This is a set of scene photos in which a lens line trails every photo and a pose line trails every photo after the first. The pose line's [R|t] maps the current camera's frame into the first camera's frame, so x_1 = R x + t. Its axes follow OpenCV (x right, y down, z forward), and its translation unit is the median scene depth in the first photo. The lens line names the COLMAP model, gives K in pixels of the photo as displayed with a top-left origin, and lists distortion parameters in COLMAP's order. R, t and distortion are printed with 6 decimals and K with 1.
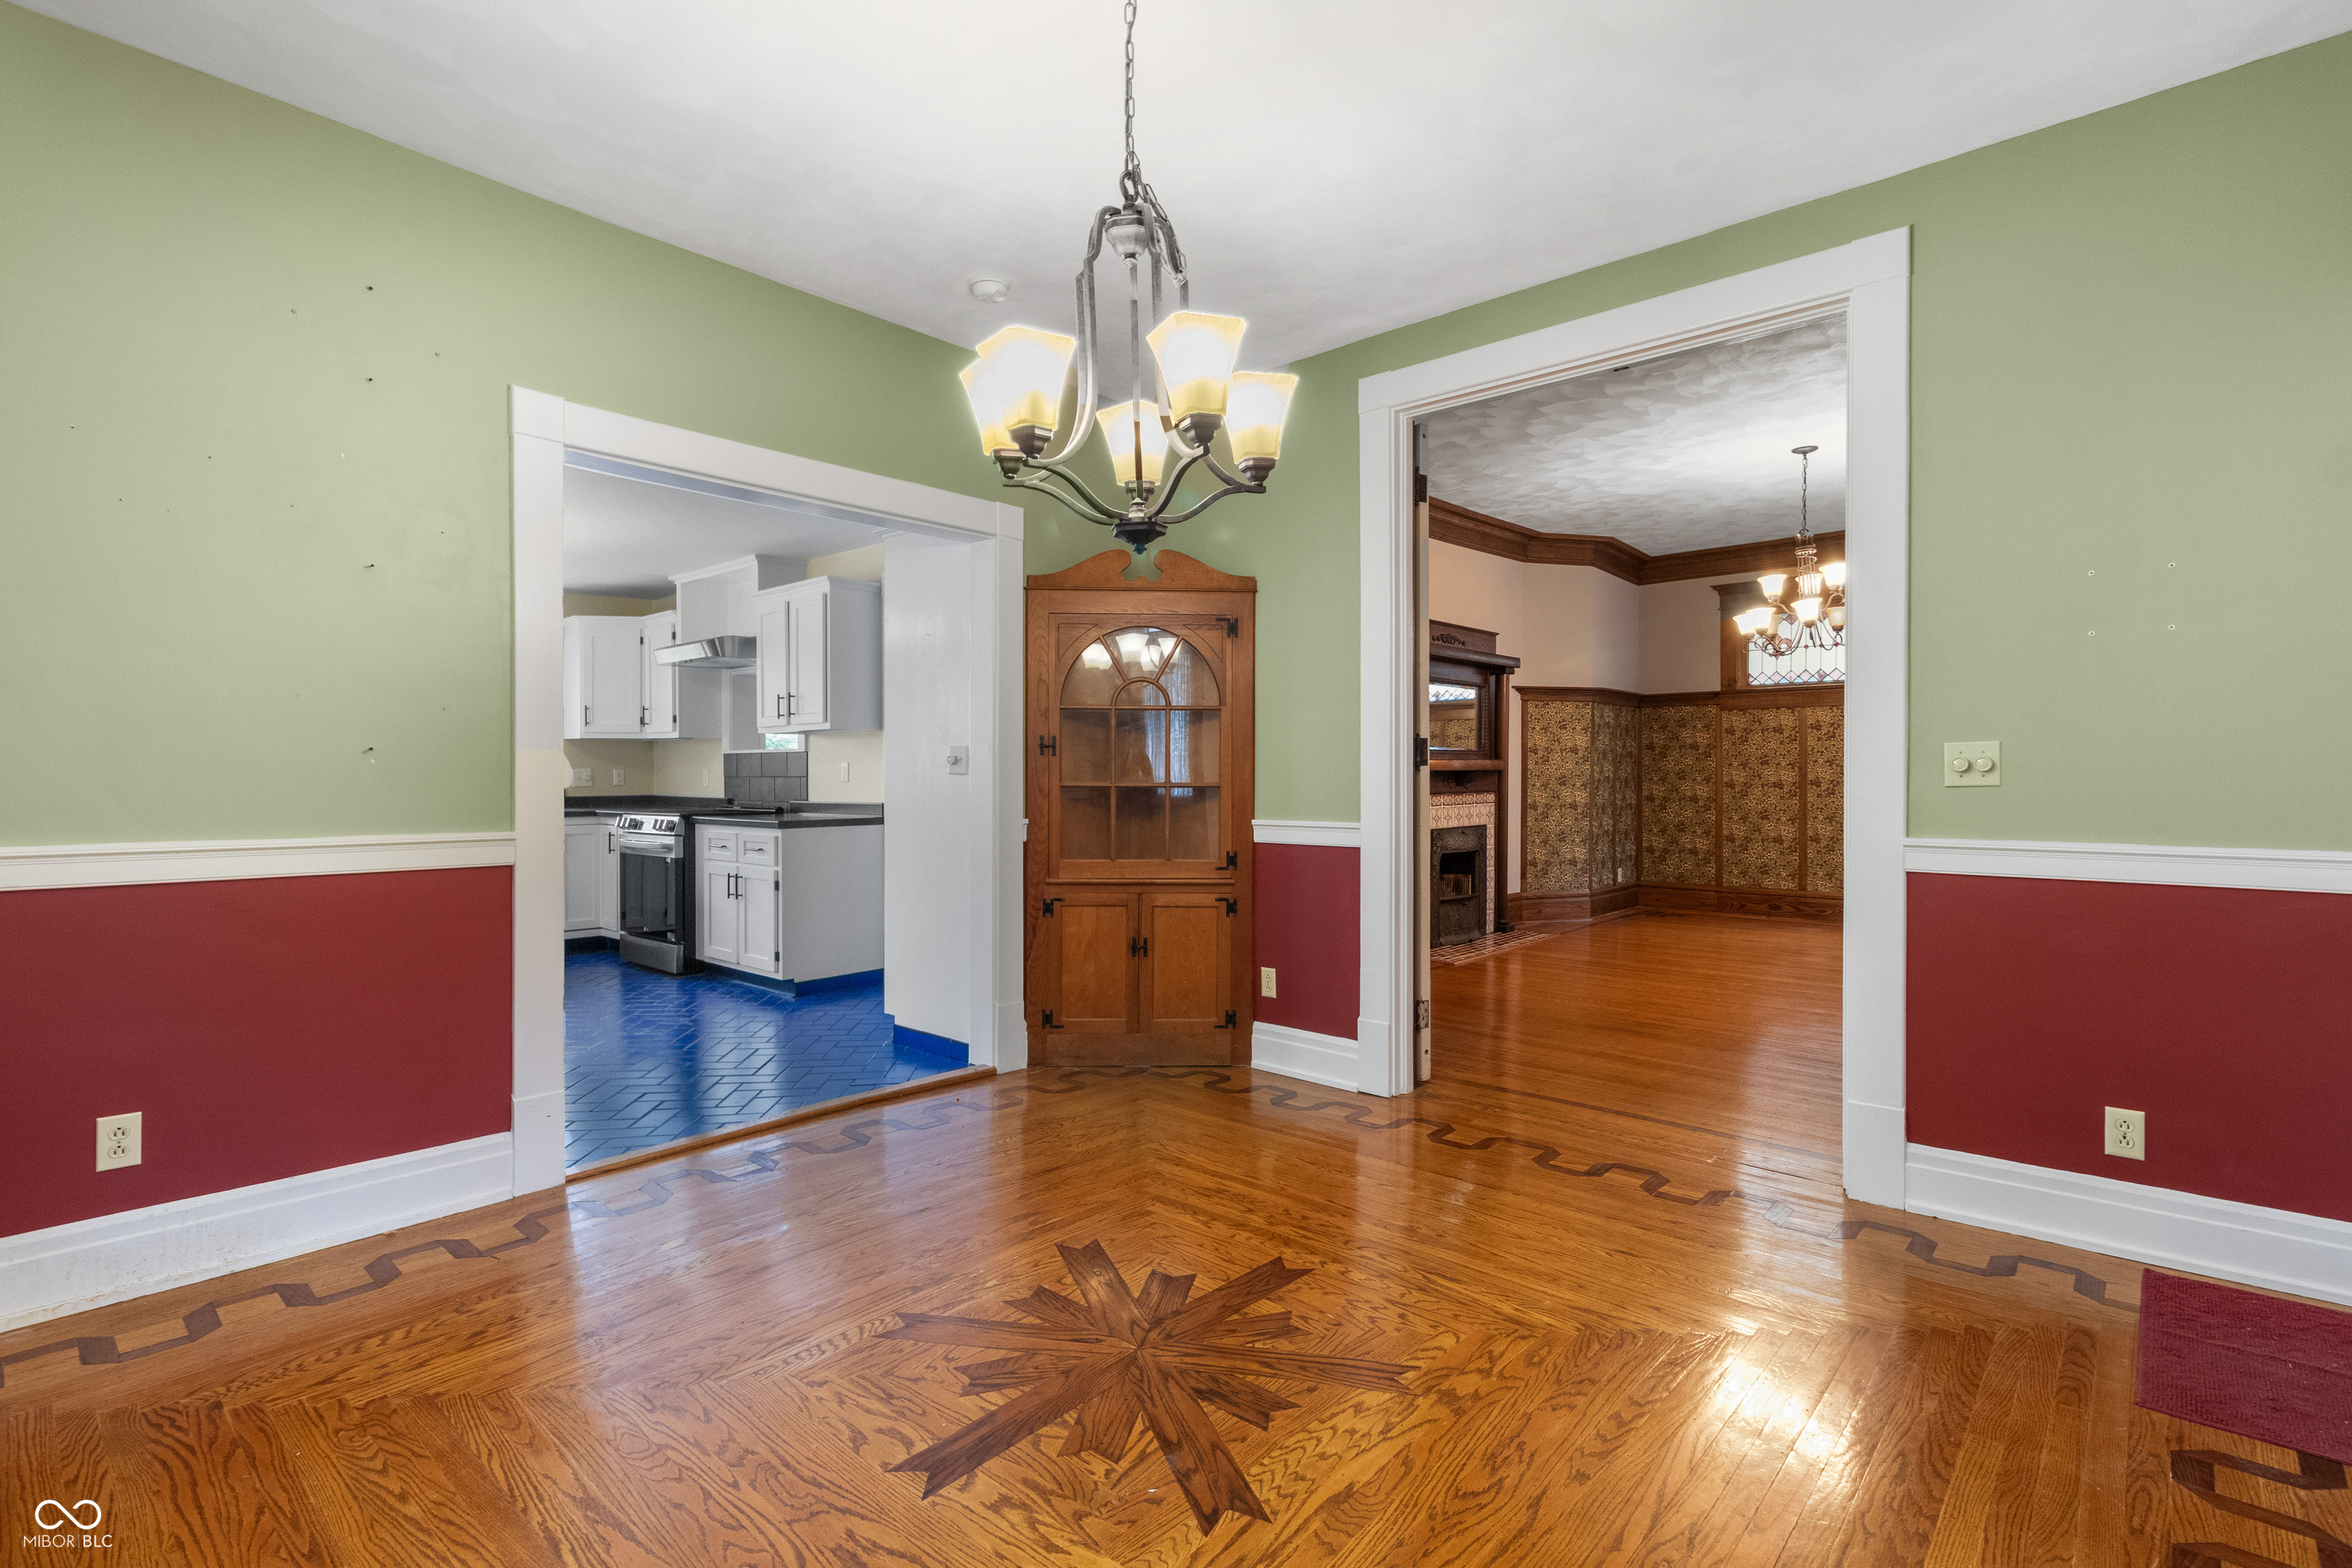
lens RADIAL K [[1077.7, 0, 1176.3], [0, 1077.7, 790.9], [0, 0, 1]] dist [0.004149, -0.000554]
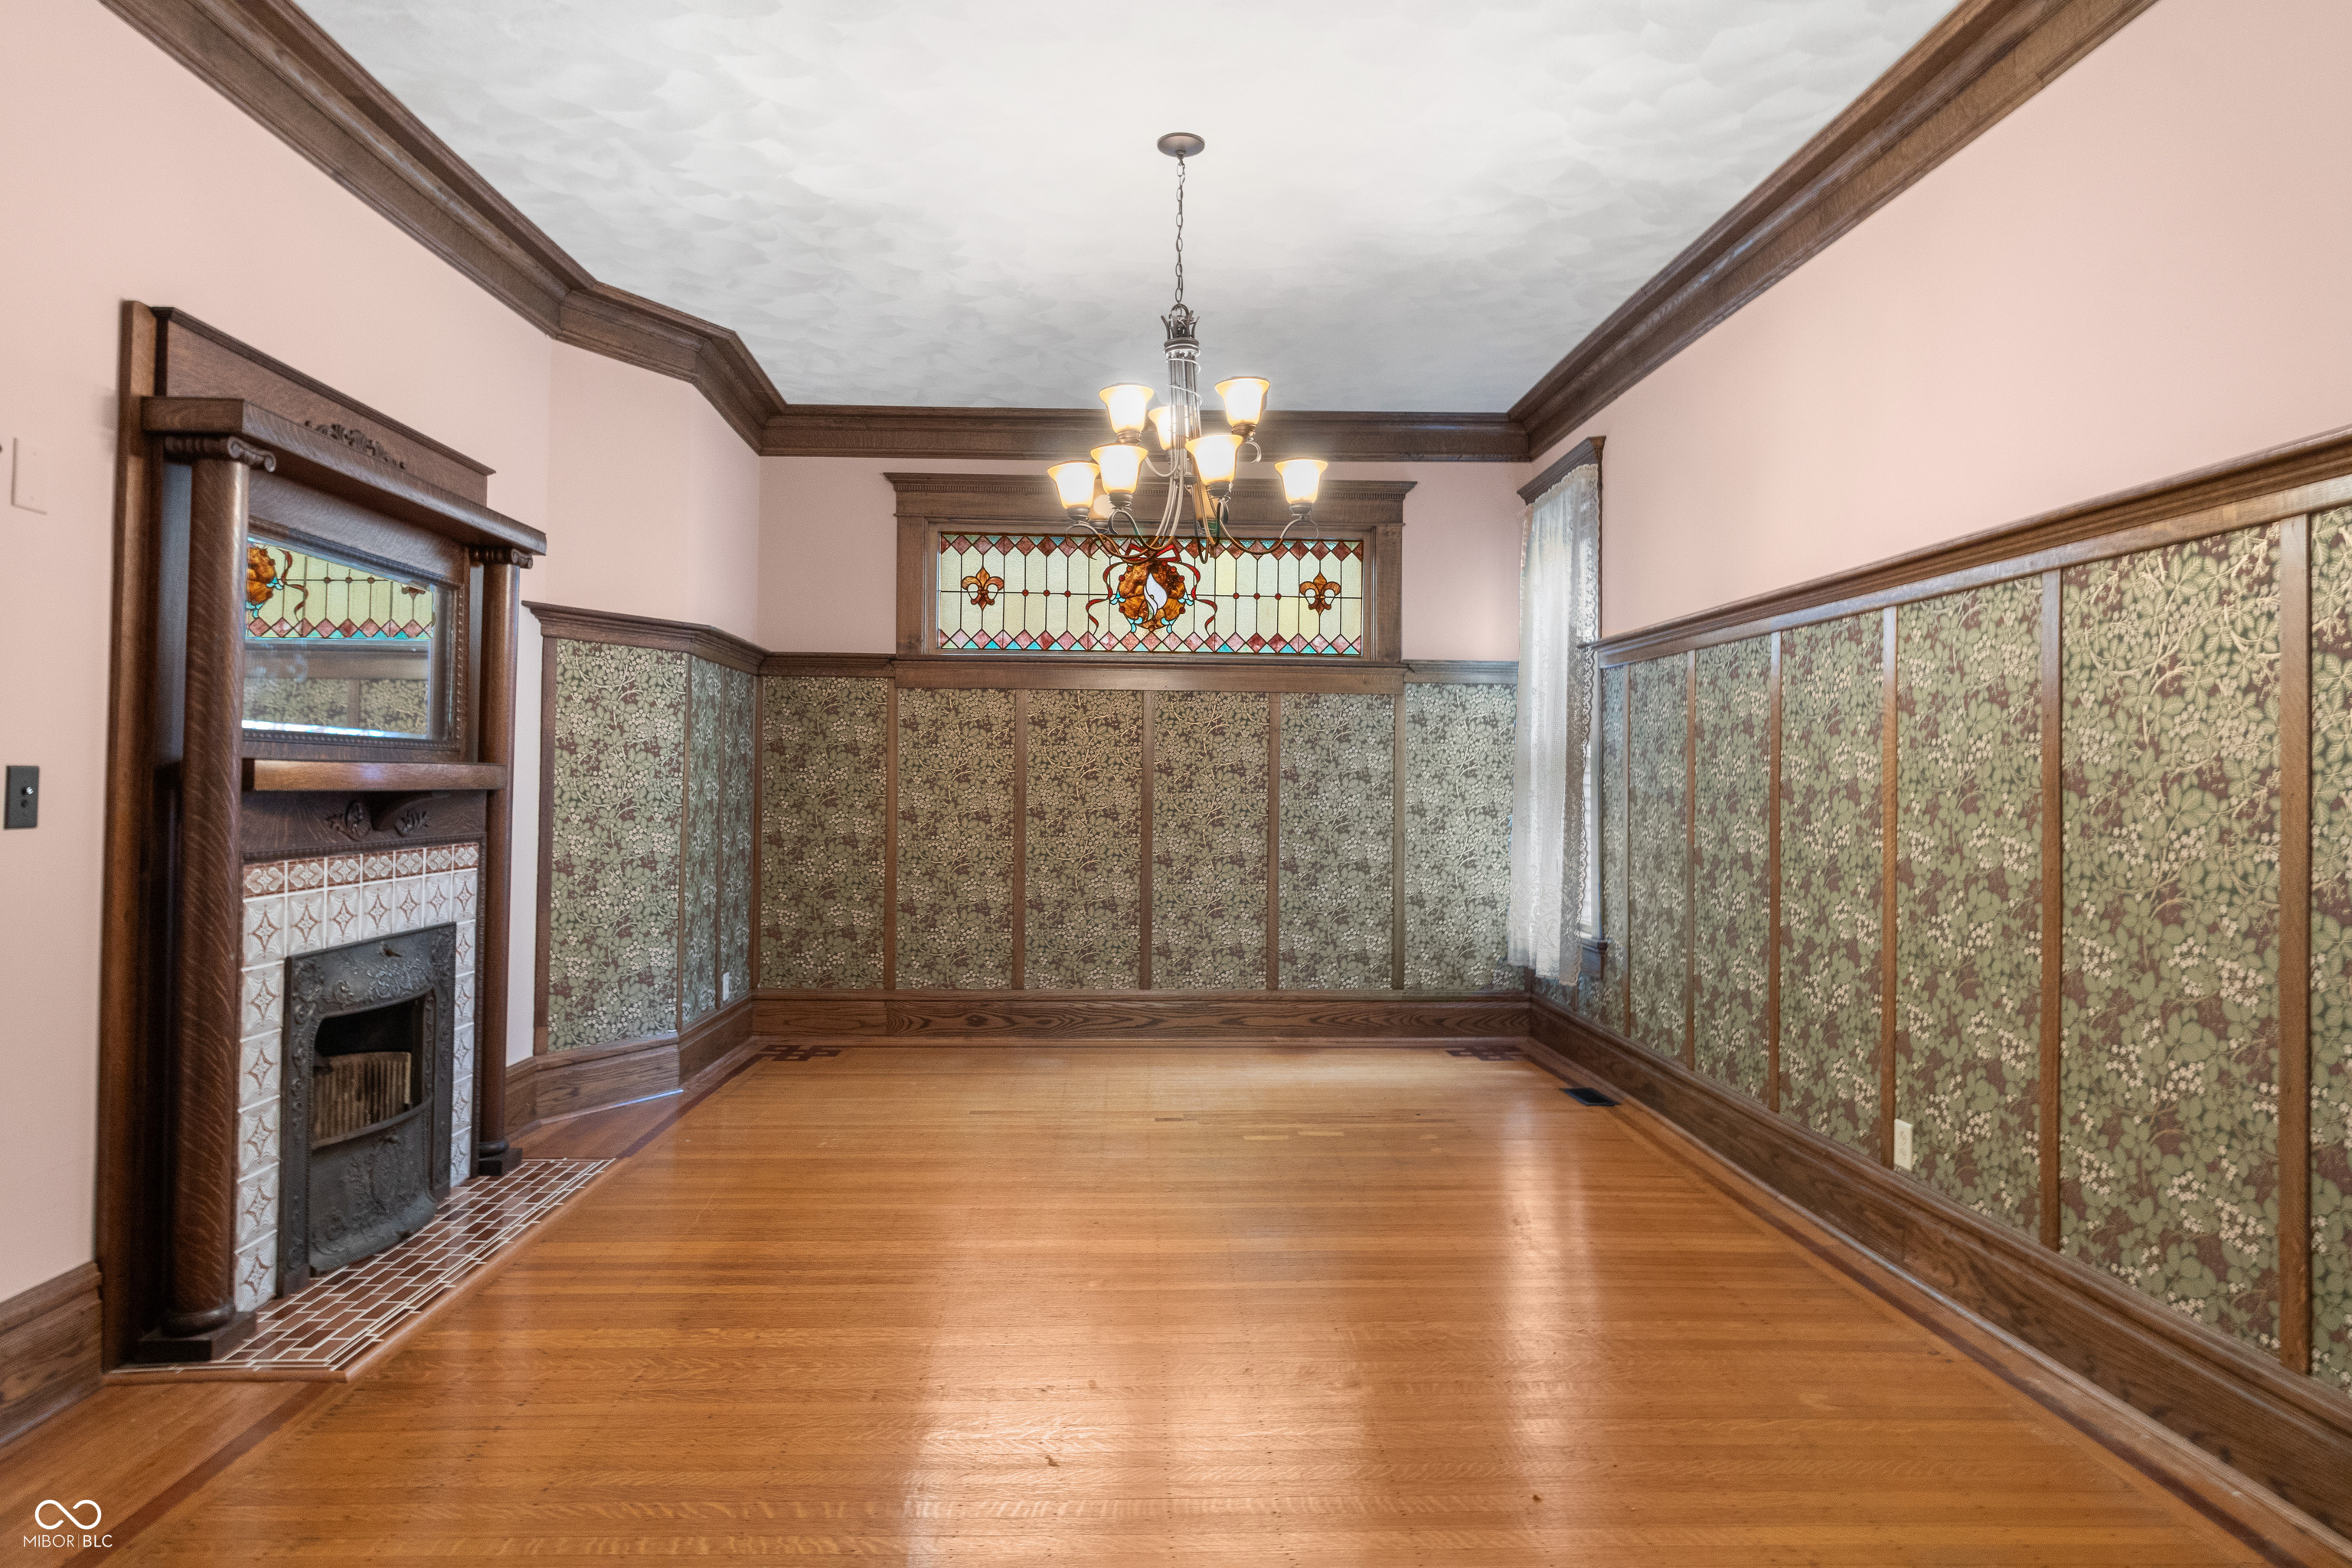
lens RADIAL K [[1336.6, 0, 1170.9], [0, 1336.6, 760.0], [0, 0, 1]] dist [0.007558, -0.000932]
pose [[0.714706, 0.024793, 0.698985, 0.128395], [-0.000974, 0.999406, -0.034454, -0.013230], [-0.699424, 0.023944, 0.714305, 0.457574]]
